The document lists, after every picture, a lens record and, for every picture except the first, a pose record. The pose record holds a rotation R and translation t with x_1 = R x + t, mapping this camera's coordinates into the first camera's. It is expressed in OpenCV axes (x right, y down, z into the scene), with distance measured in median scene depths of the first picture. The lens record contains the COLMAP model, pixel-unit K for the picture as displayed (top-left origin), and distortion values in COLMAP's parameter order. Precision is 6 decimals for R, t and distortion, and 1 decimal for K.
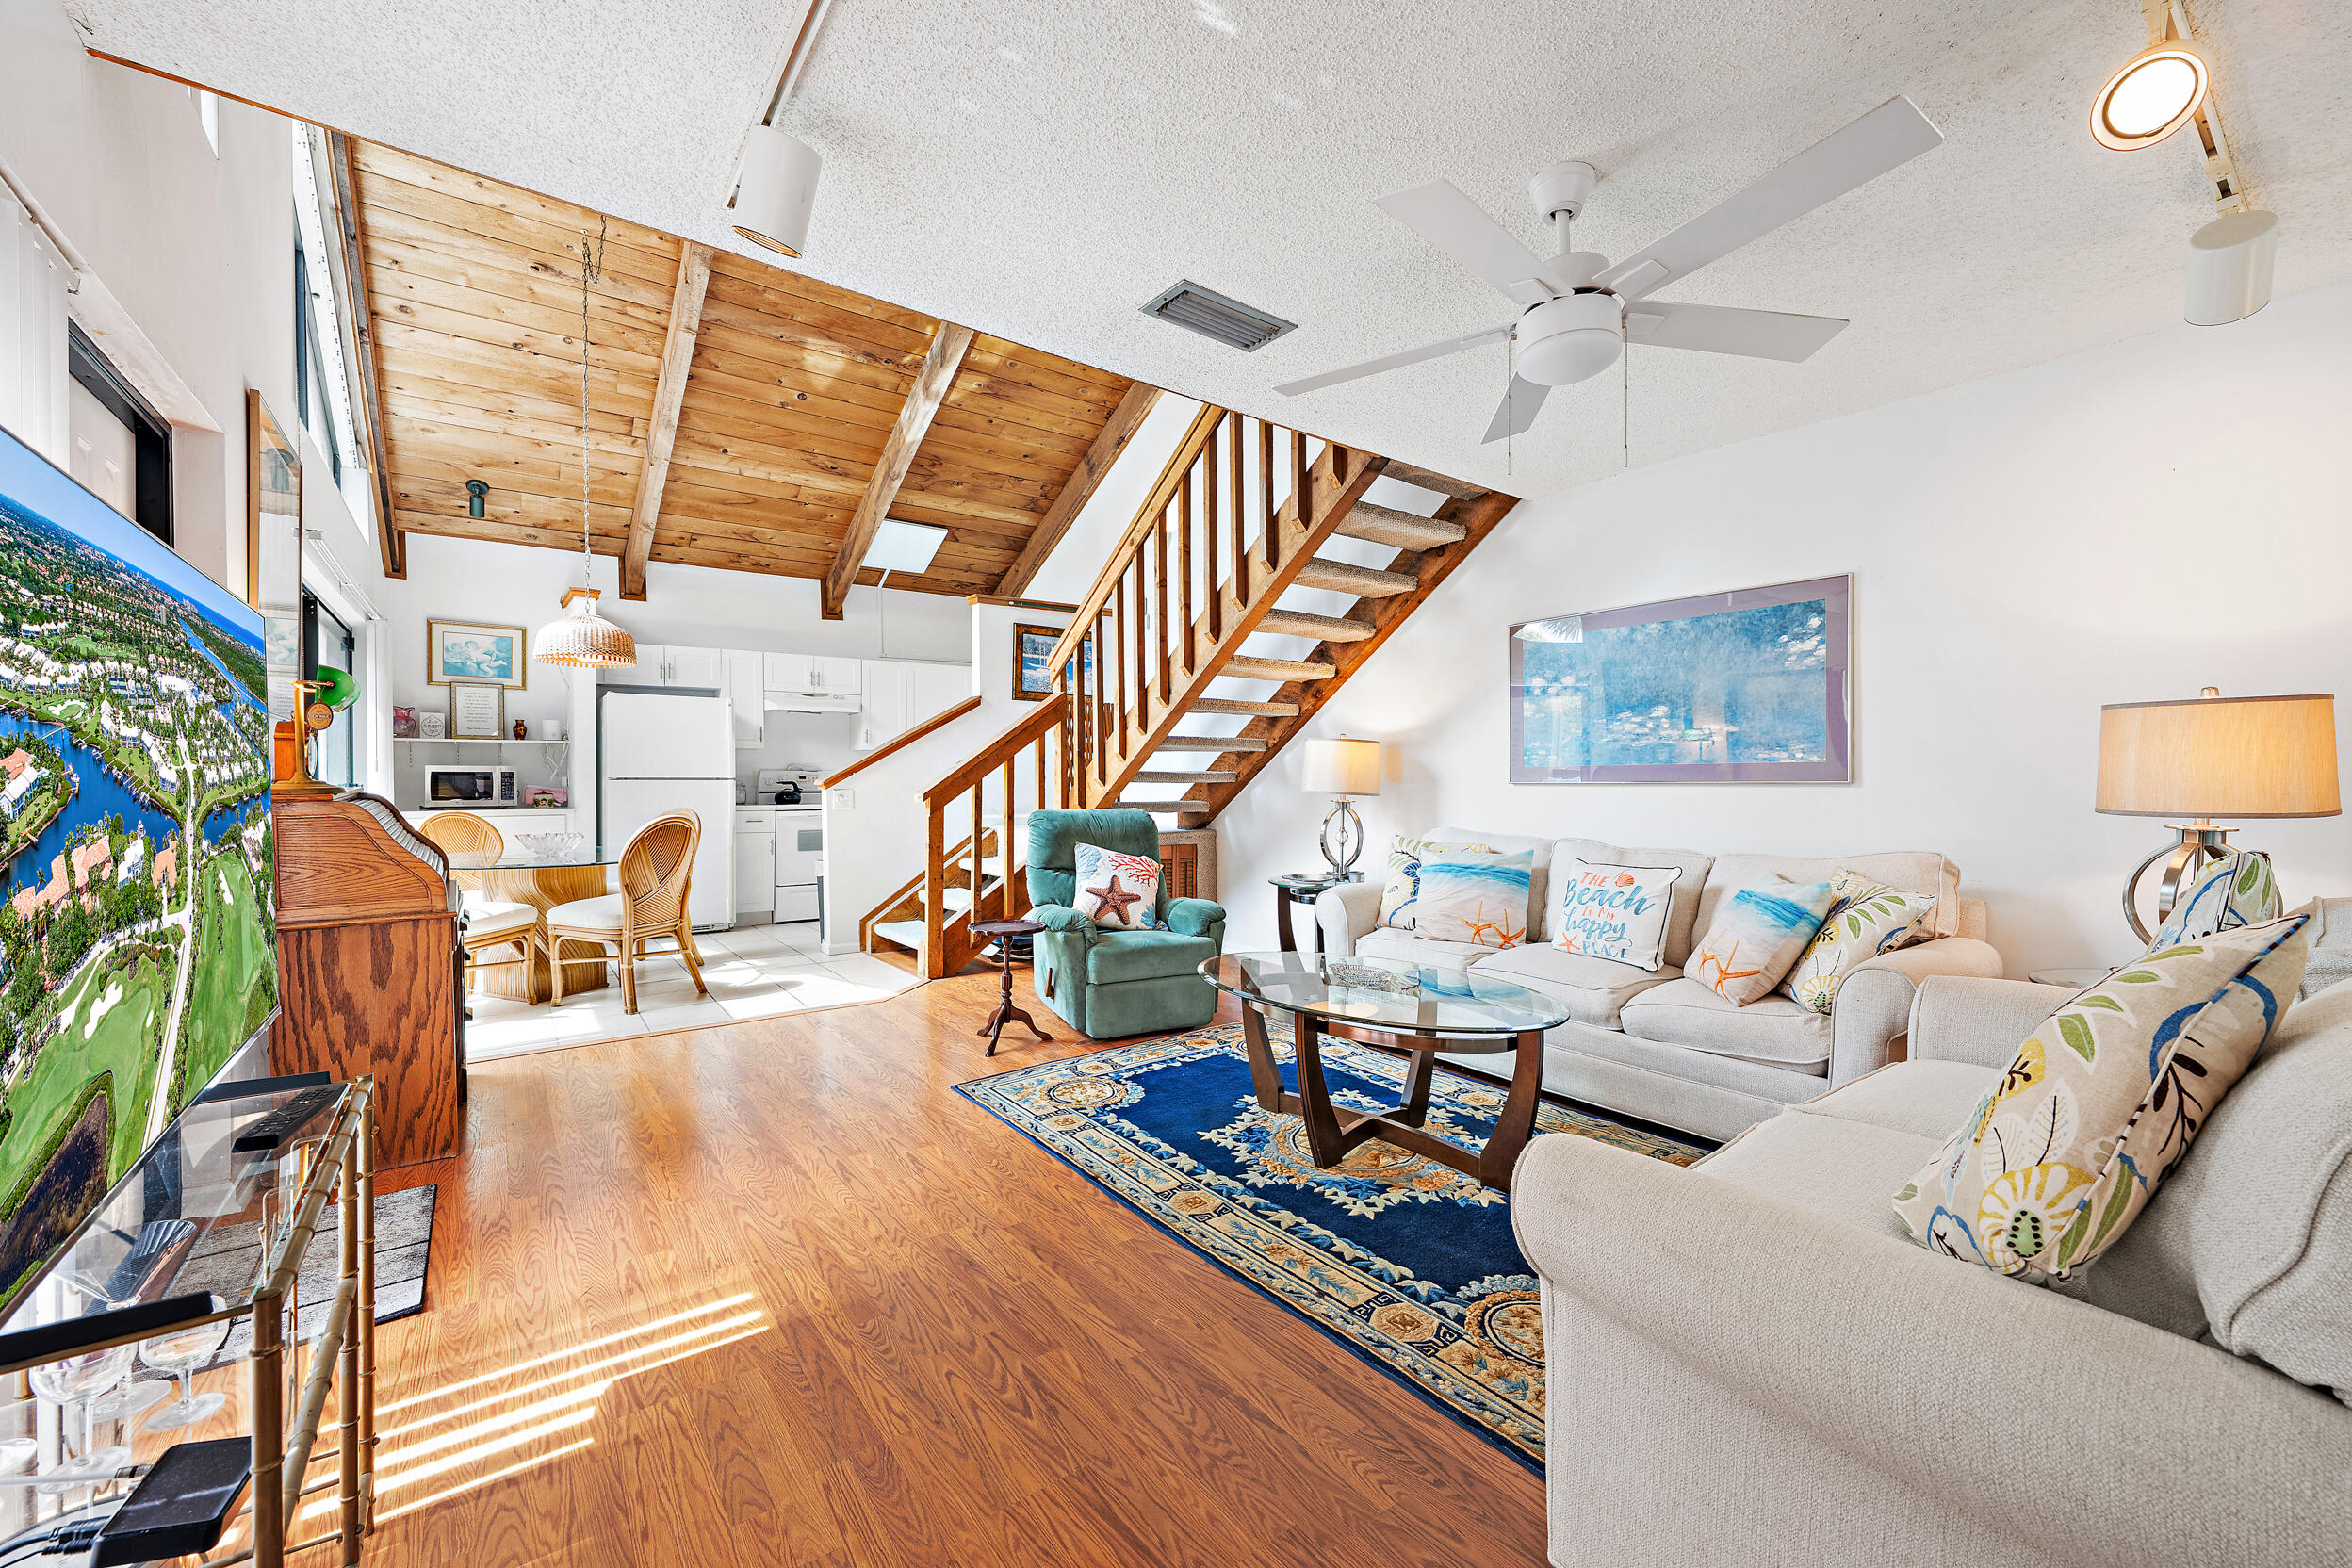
lens RADIAL K [[936.3, 0, 1183.4], [0, 936.3, 777.1], [0, 0, 1]] dist [-0.004891, -0.000216]
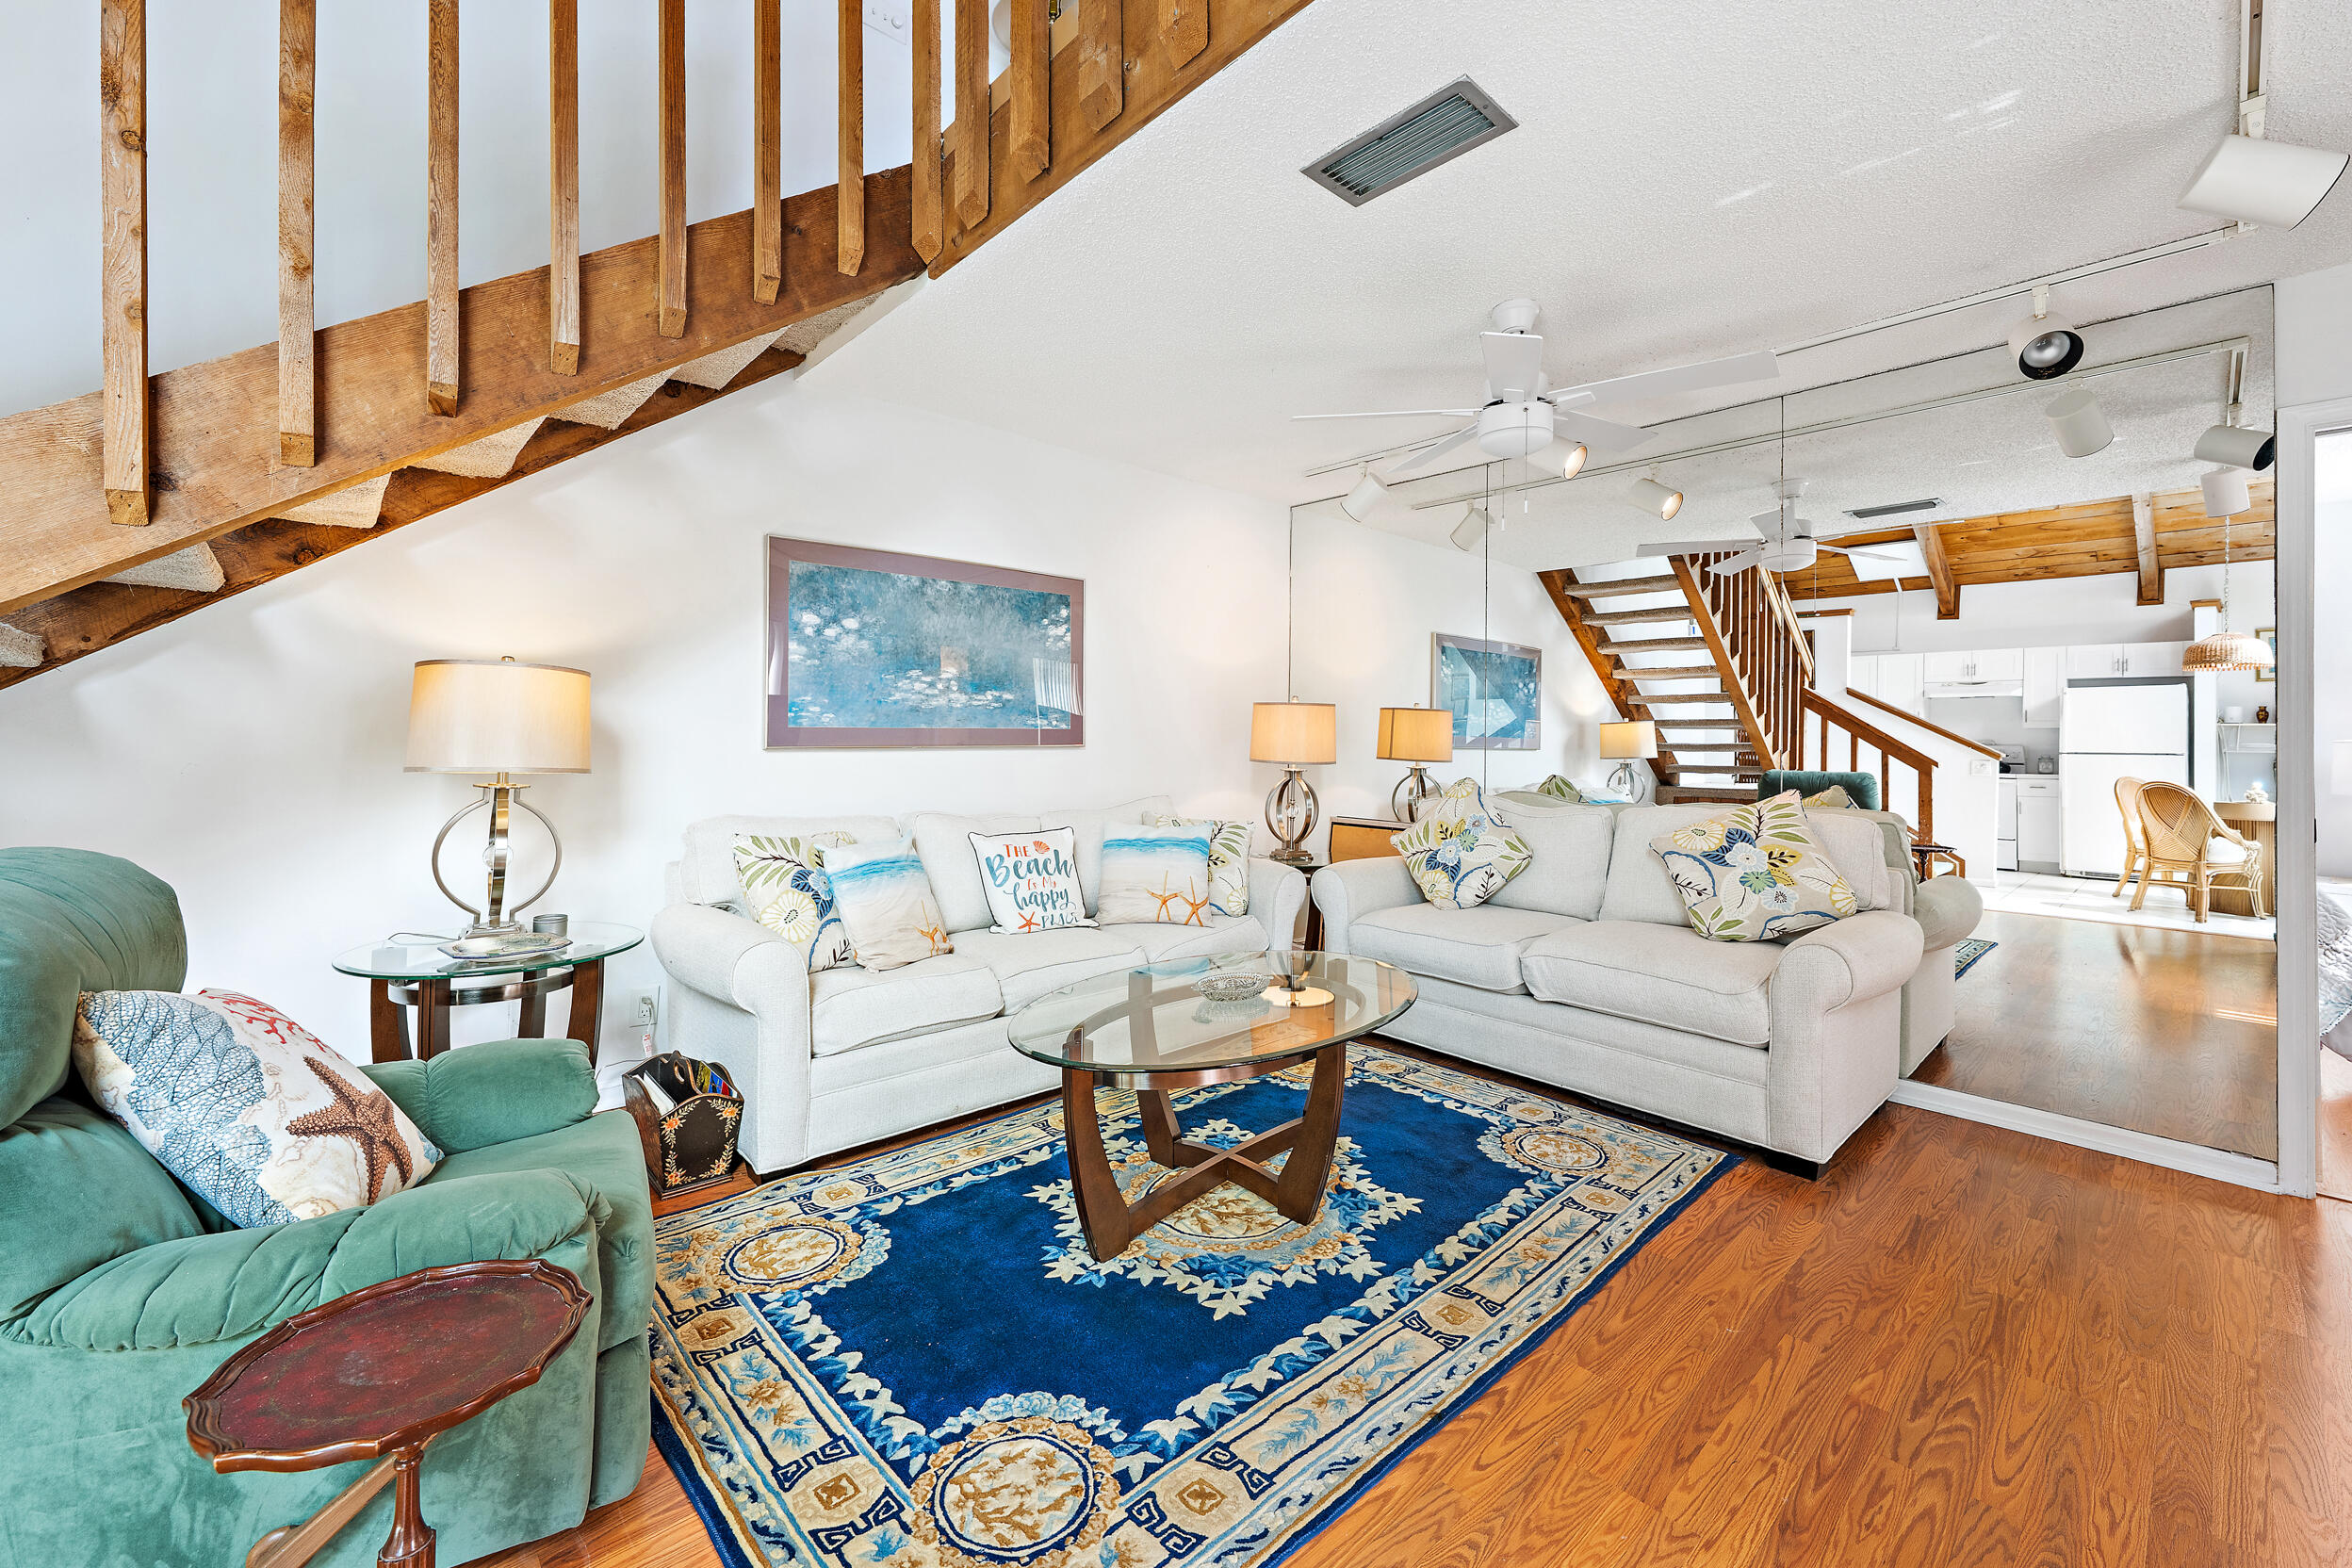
lens RADIAL K [[936.3, 0, 1175.9], [0, 936.3, 733.6], [0, 0, 1]] dist [-0.004891, -0.000216]
pose [[-0.091835, 0.001392, 0.995773, -0.673578], [-0.009399, 0.999953, -0.002265, -0.011133], [-0.995730, -0.009567, -0.091818, 1.212890]]
